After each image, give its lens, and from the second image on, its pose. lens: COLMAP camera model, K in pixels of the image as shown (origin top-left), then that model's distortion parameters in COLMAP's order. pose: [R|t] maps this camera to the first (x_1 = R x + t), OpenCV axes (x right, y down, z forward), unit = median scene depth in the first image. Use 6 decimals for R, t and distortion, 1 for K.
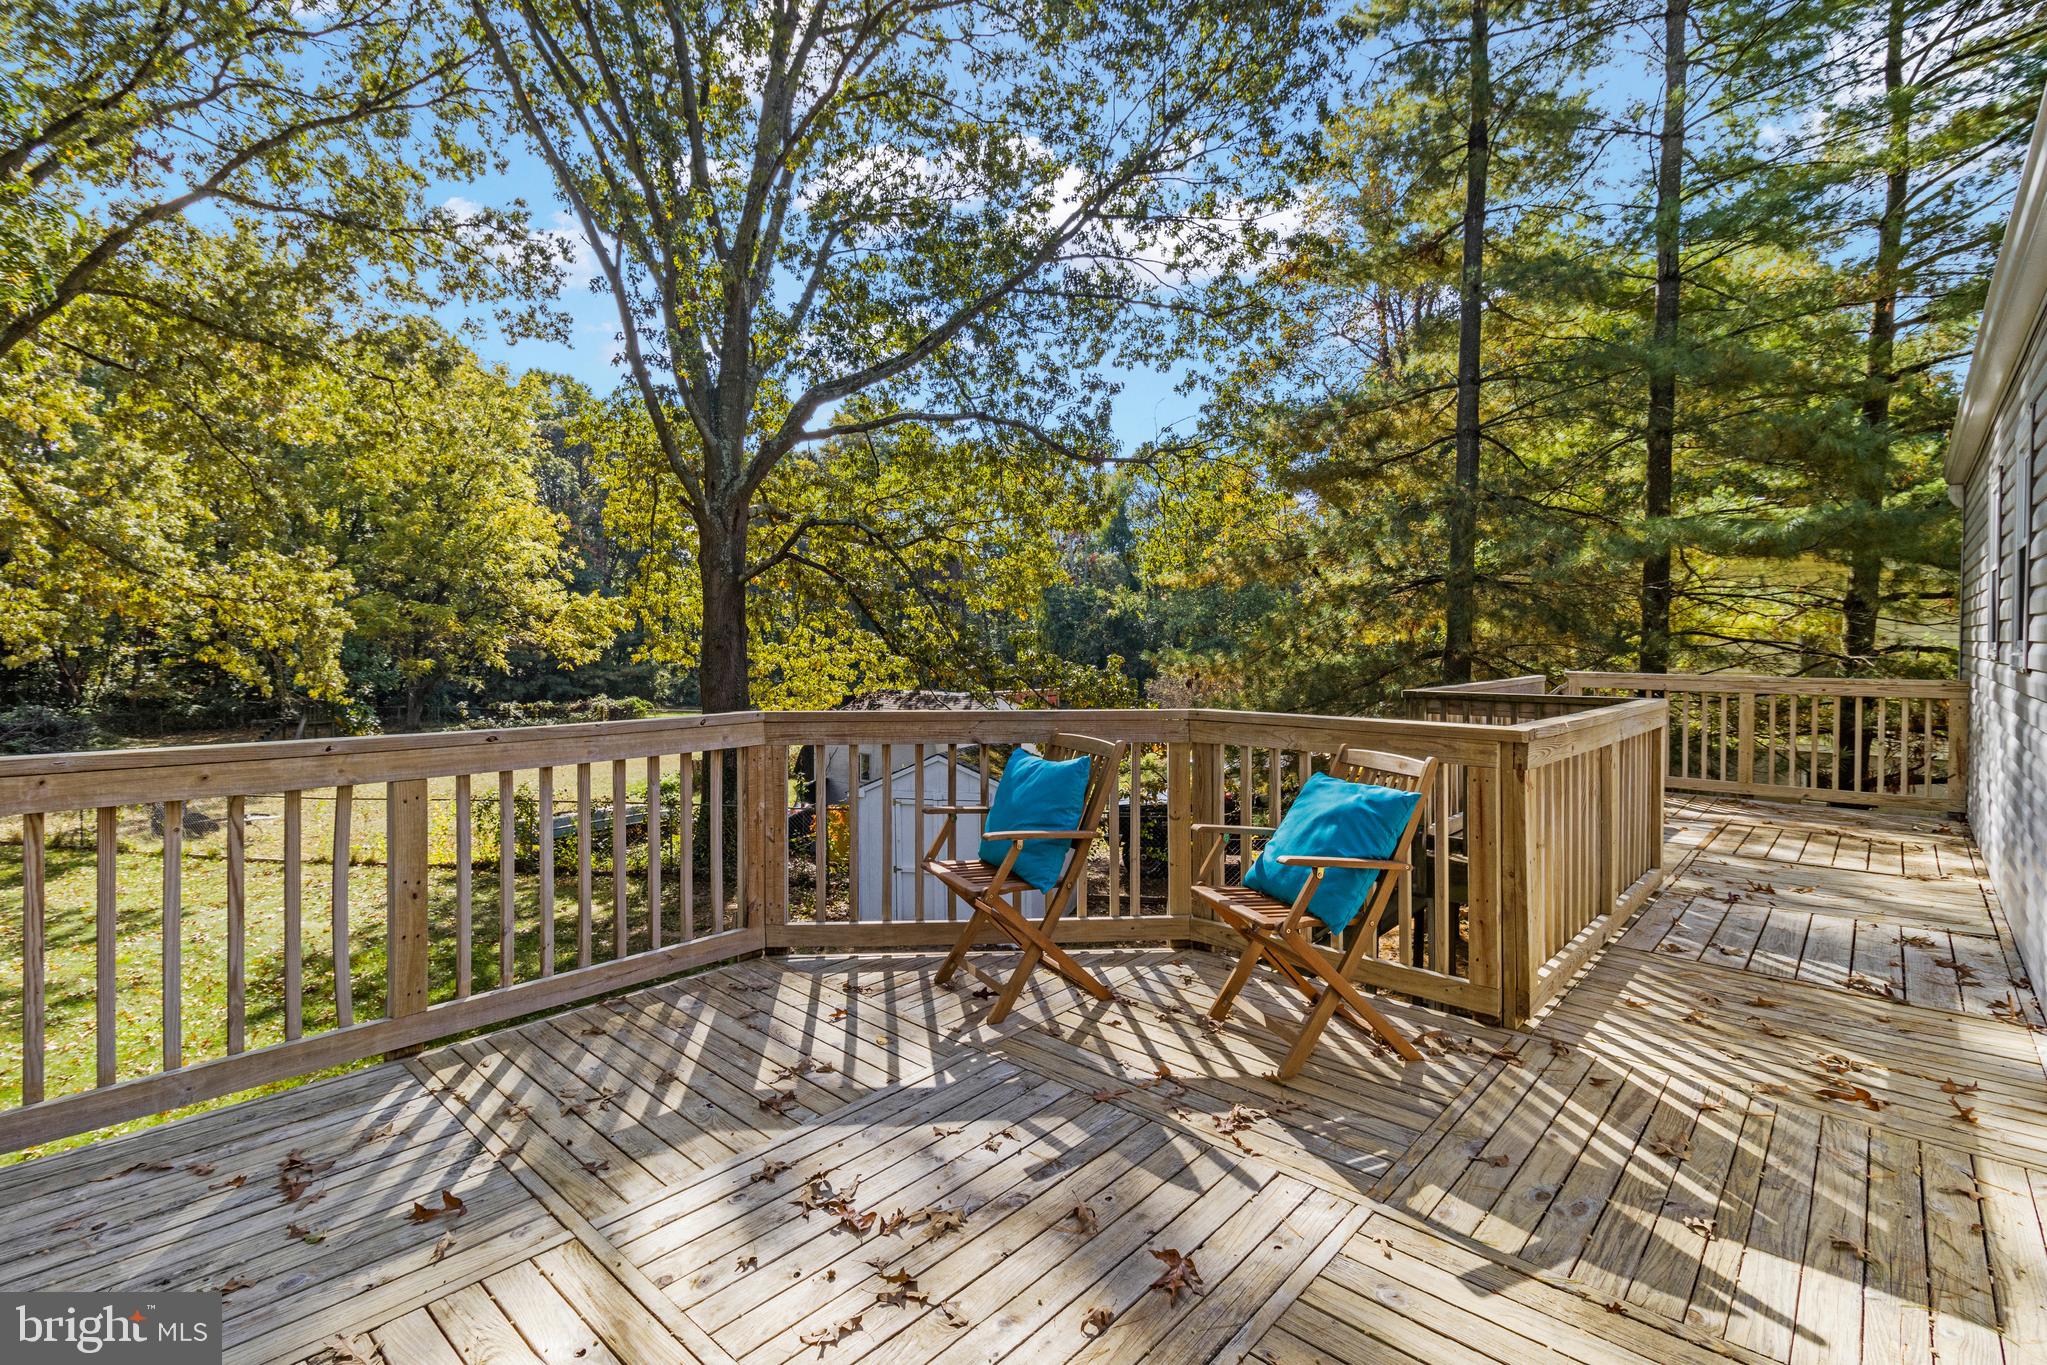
lens RADIAL K [[951.0, 0, 998.3], [0, 951.0, 651.1], [0, 0, 1]] dist [0.001296, 0.000818]
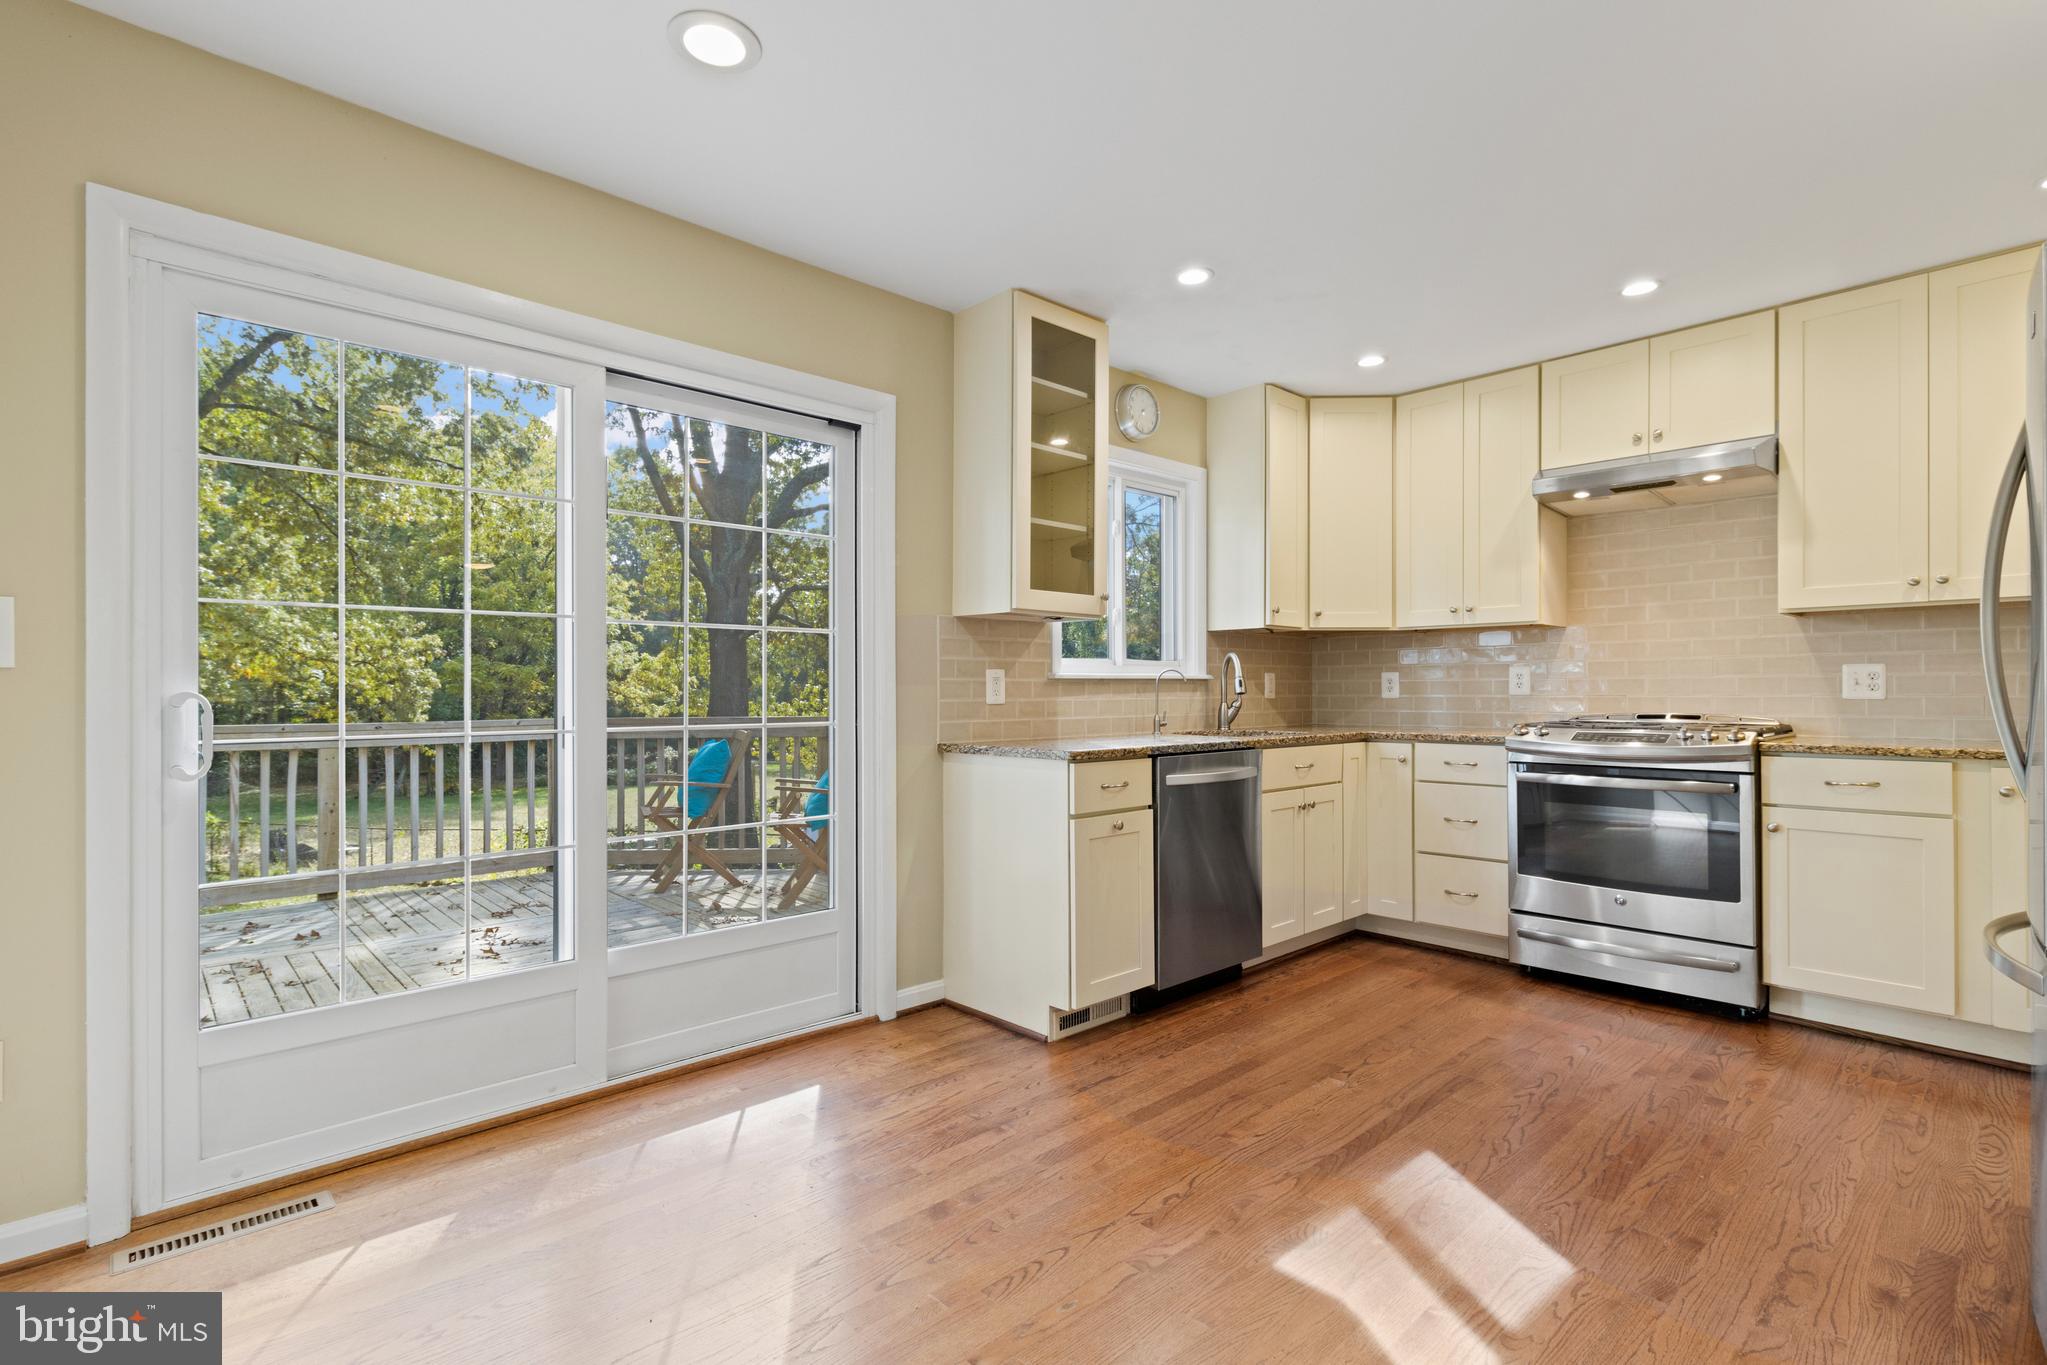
lens RADIAL K [[951.0, 0, 1013.8], [0, 951.0, 686.8], [0, 0, 1]] dist [0.001296, 0.000818]
pose [[0.997031, -0.011731, -0.076108, 0.091438], [0.010119, 0.999717, -0.021531, 0.007967], [0.076339, 0.020697, 0.996867, -0.079610]]
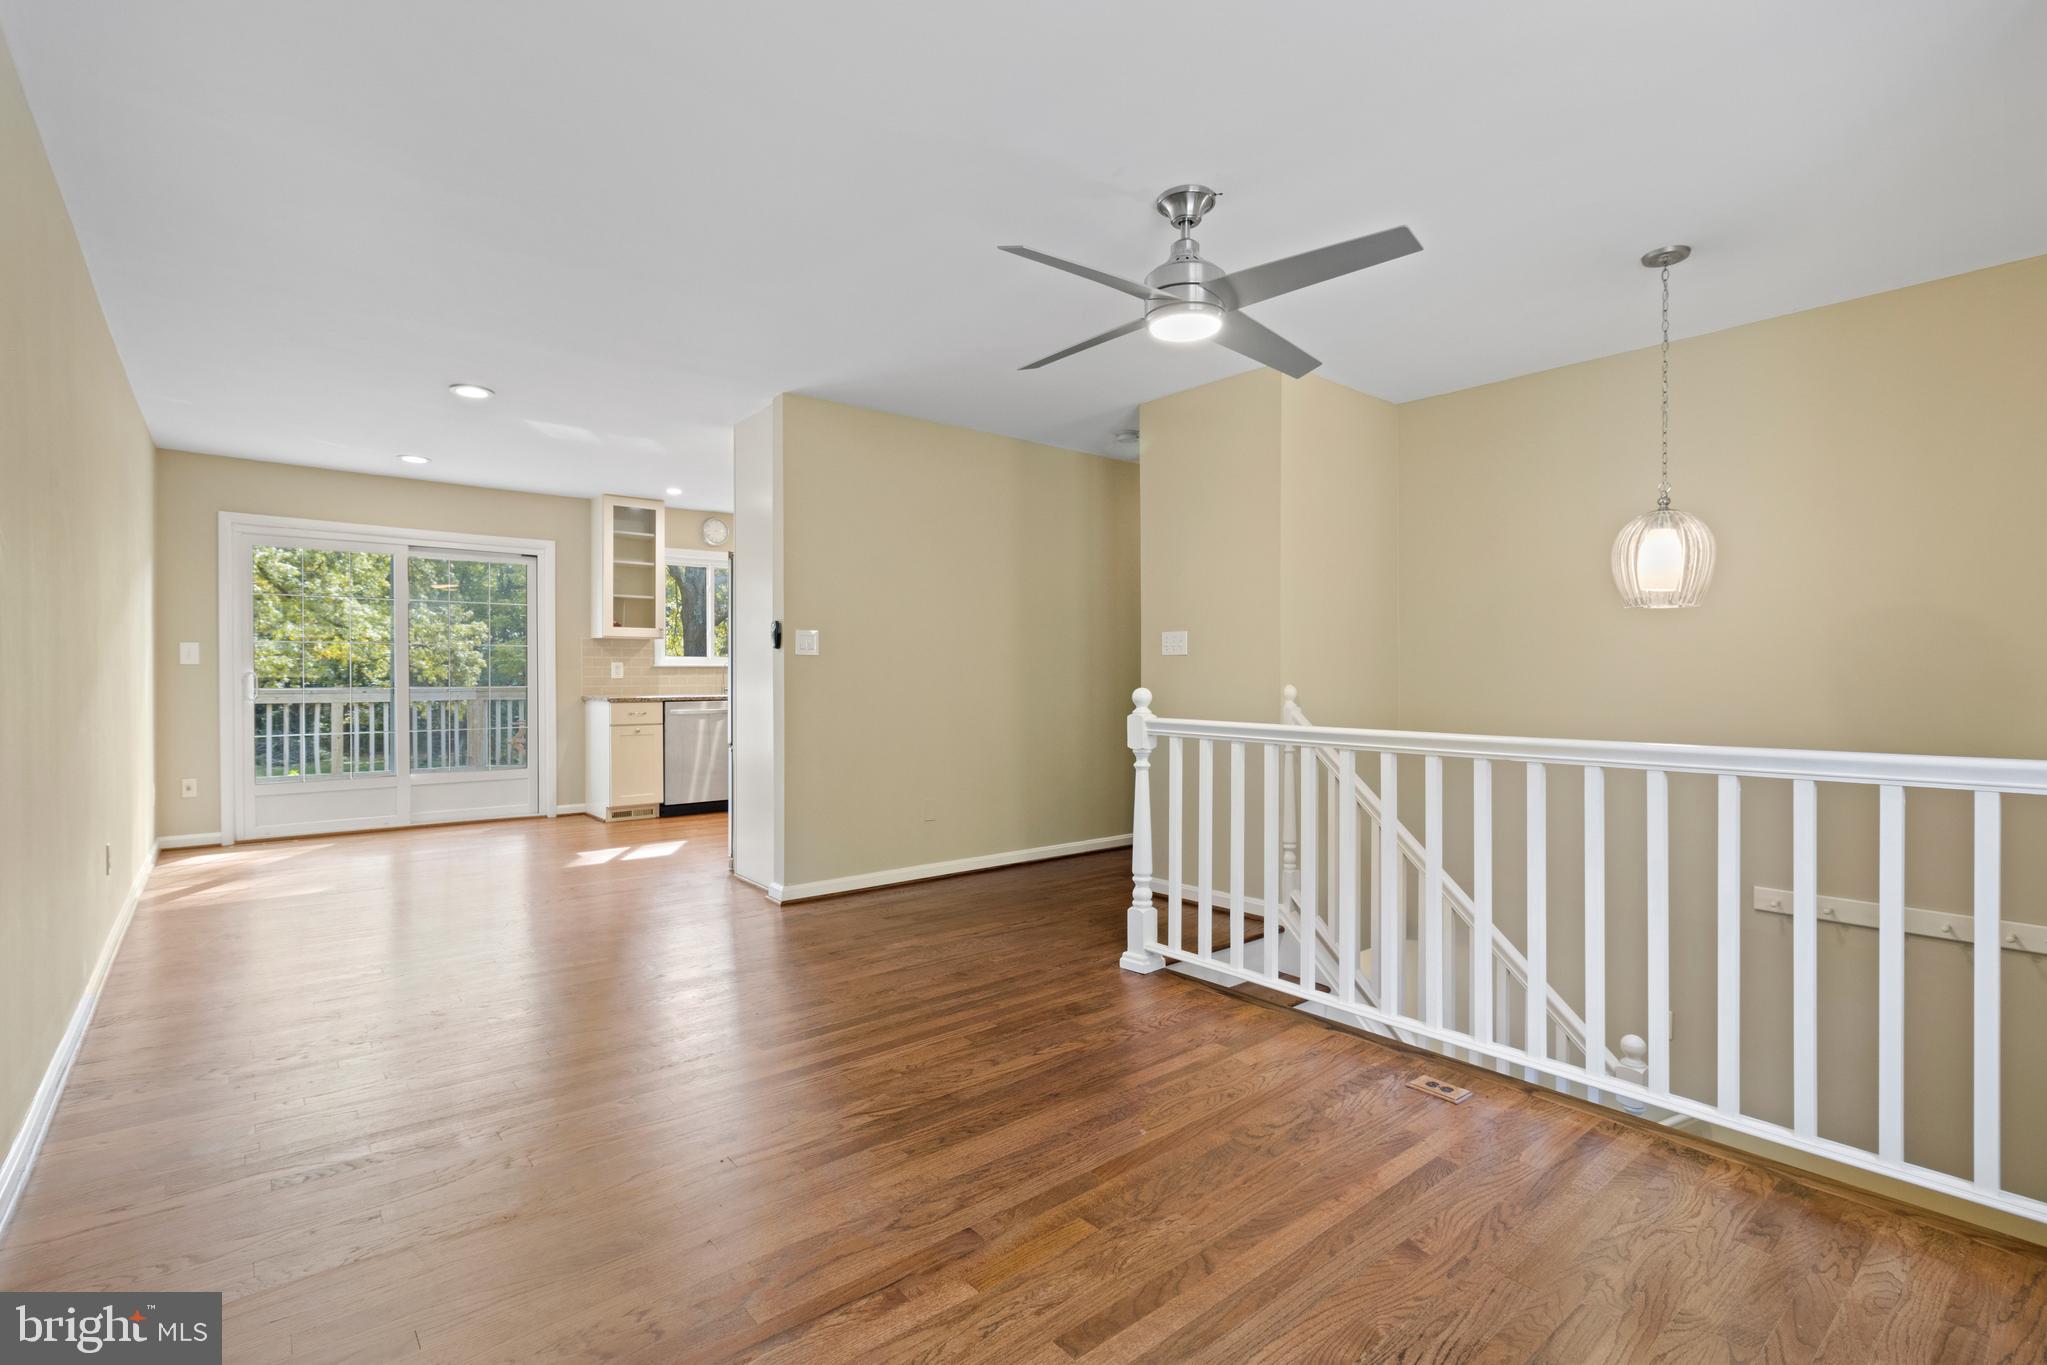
lens RADIAL K [[951.0, 0, 1012.9], [0, 951.0, 683.1], [0, 0, 1]] dist [0.001296, 0.000818]
pose [[0.990651, -0.005729, -0.136297, 0.219749], [0.004858, 0.999966, -0.006725, 0.011012], [0.136331, 0.006000, 0.990645, -0.198723]]
